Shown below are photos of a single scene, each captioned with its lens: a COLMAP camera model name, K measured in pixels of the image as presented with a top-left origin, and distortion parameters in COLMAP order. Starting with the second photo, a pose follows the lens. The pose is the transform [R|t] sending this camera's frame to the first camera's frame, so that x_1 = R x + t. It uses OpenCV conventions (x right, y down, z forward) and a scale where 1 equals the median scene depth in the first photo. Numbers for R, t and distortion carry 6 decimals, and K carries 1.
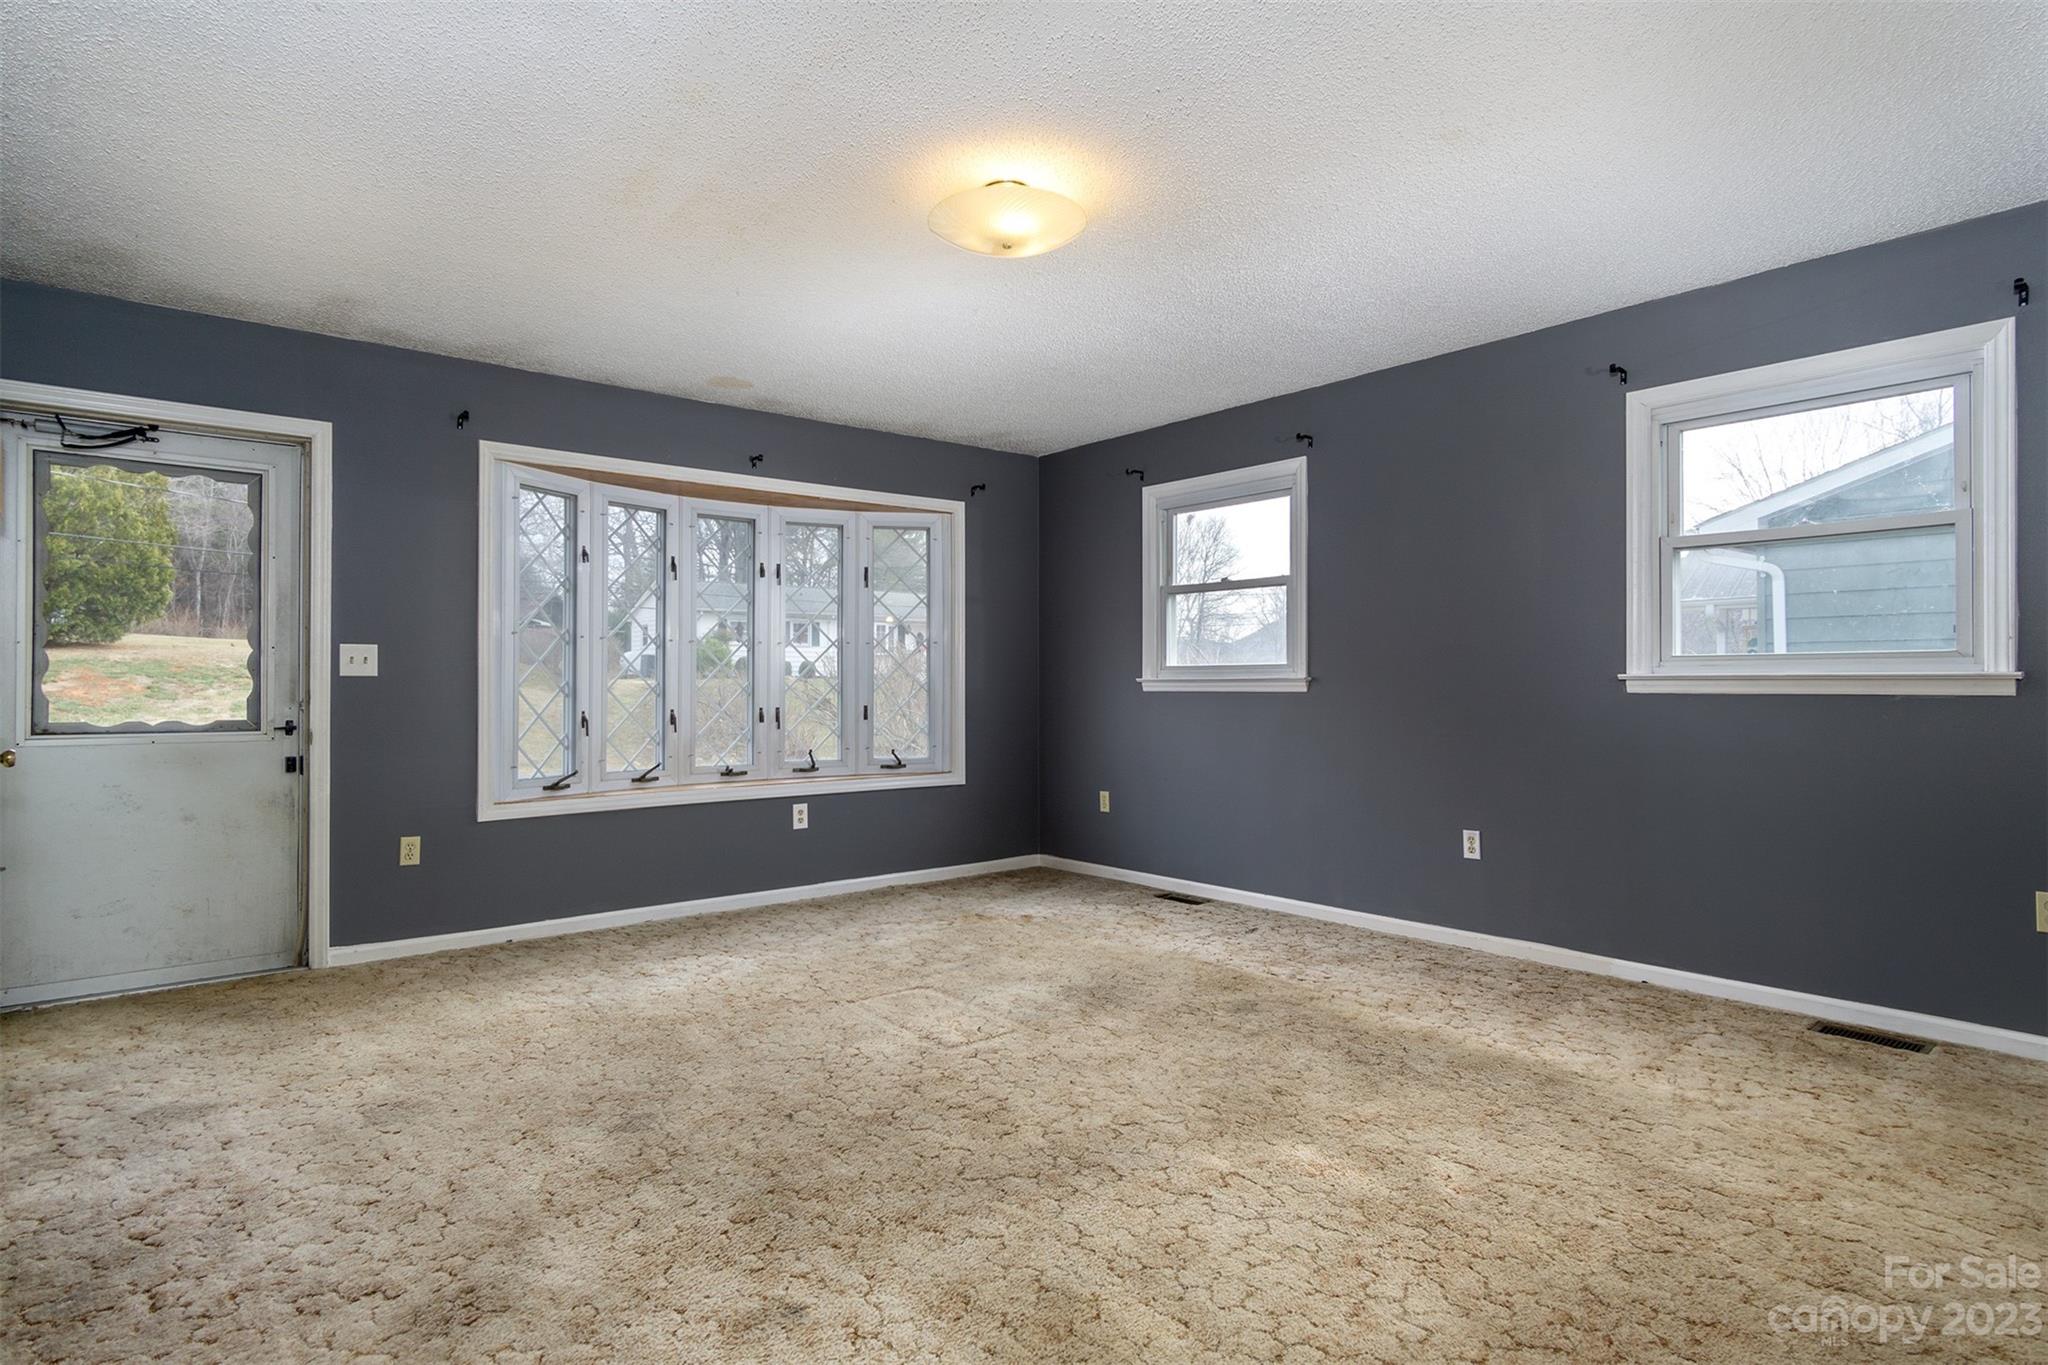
lens RADIAL K [[1092.7, 0, 1030.6], [0, 1092.7, 685.4], [0, 0, 1]] dist [0.004590, 0.000127]
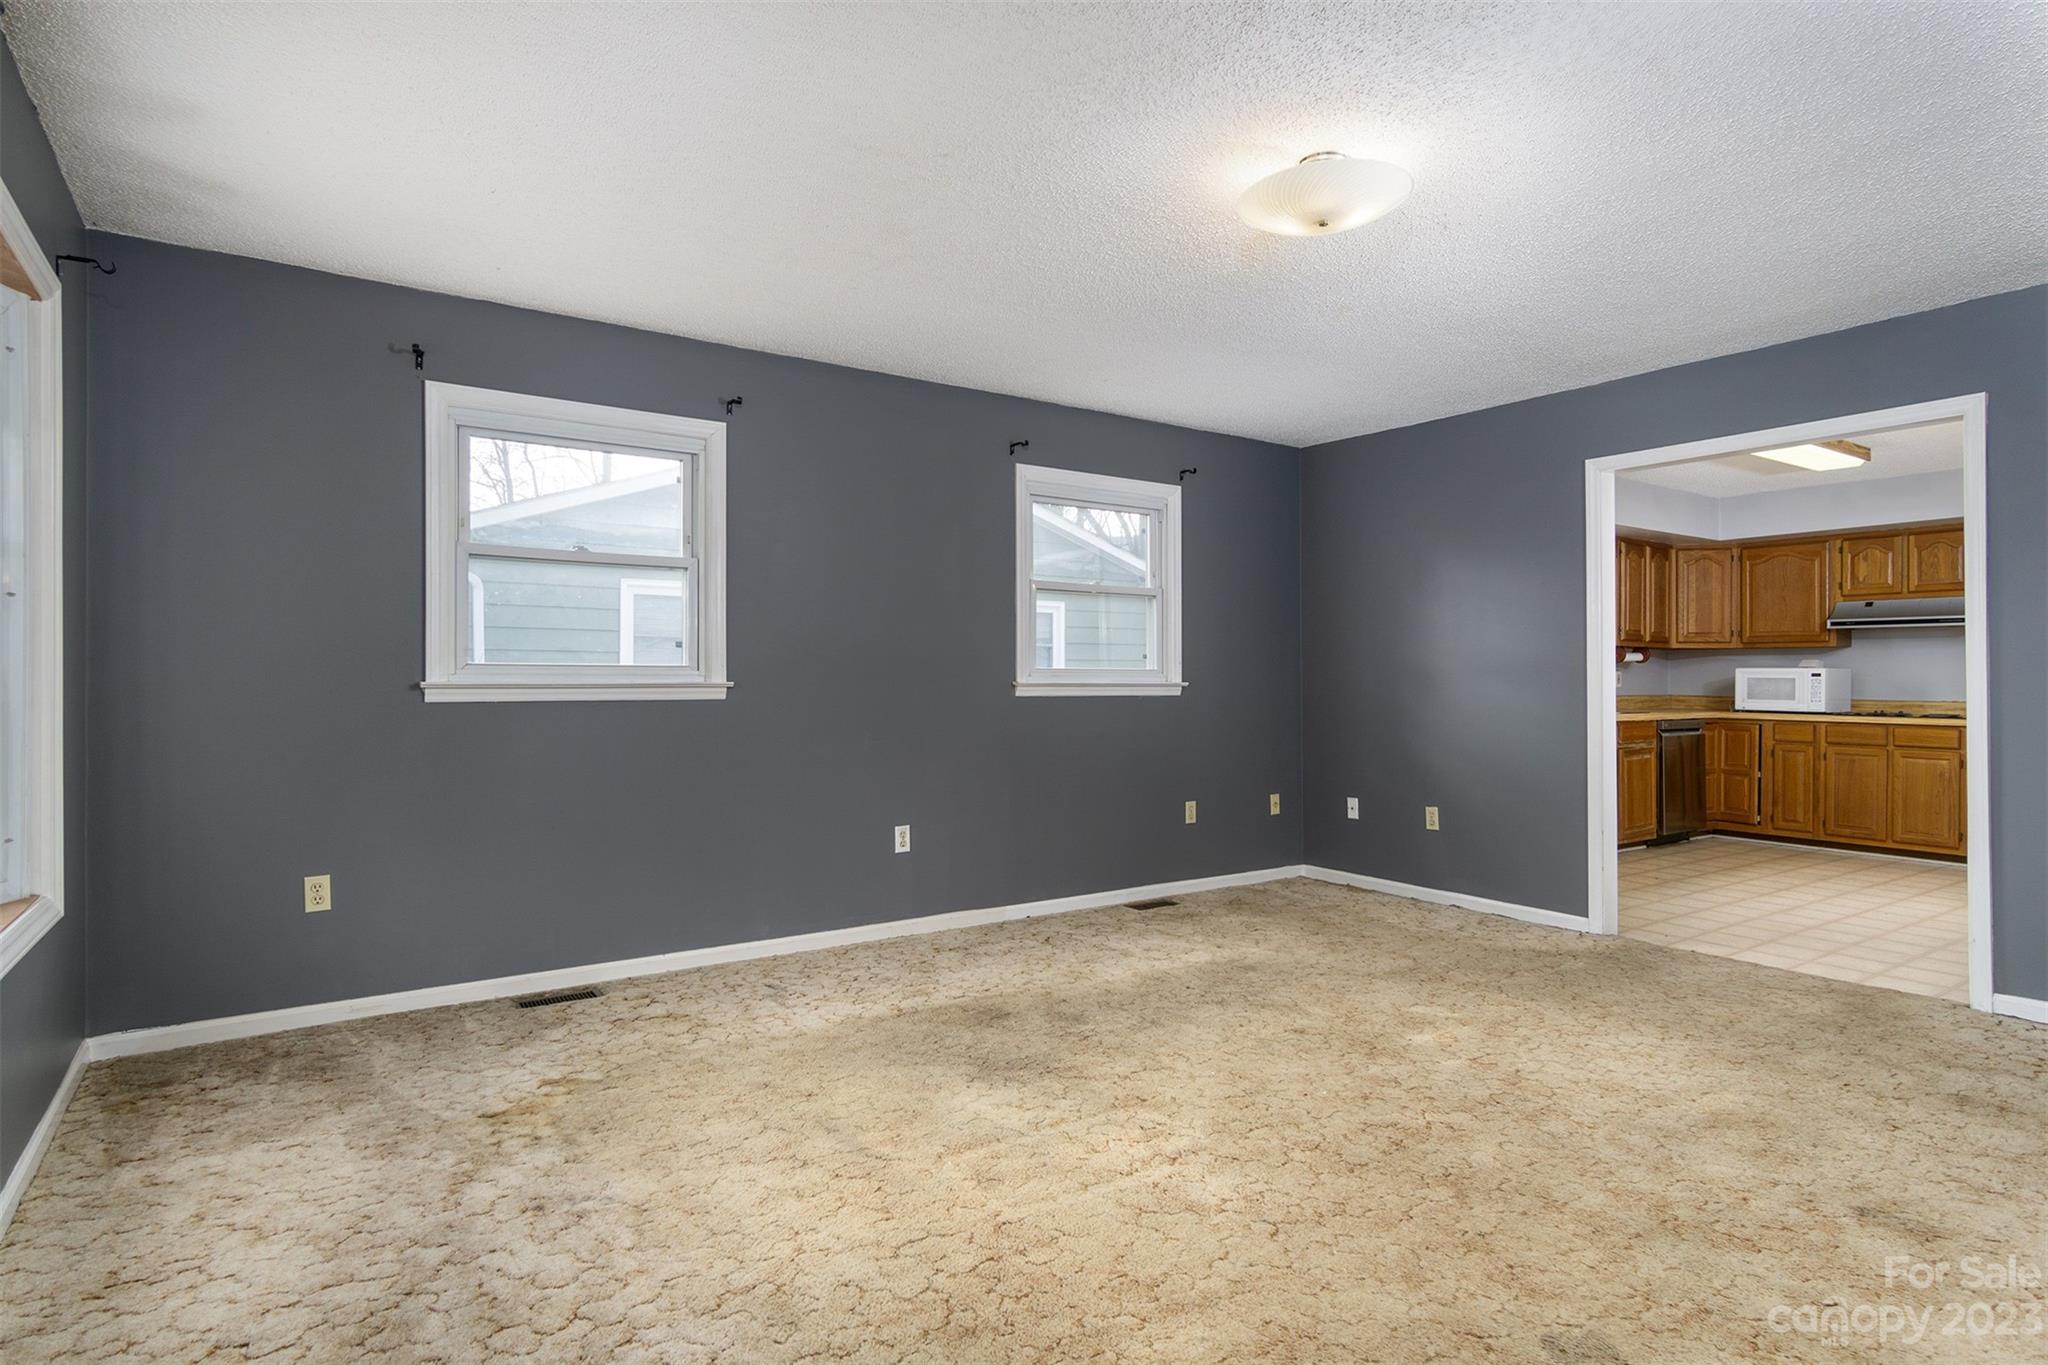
lens RADIAL K [[1092.7, 0, 1020.2], [0, 1092.7, 678.0], [0, 0, 1]] dist [0.004590, 0.000127]
pose [[0.088122, 0.010357, 0.996056, -0.764510], [0.005932, 0.999923, -0.010922, 0.000236], [-0.996092, 0.006871, 0.088053, 0.926691]]
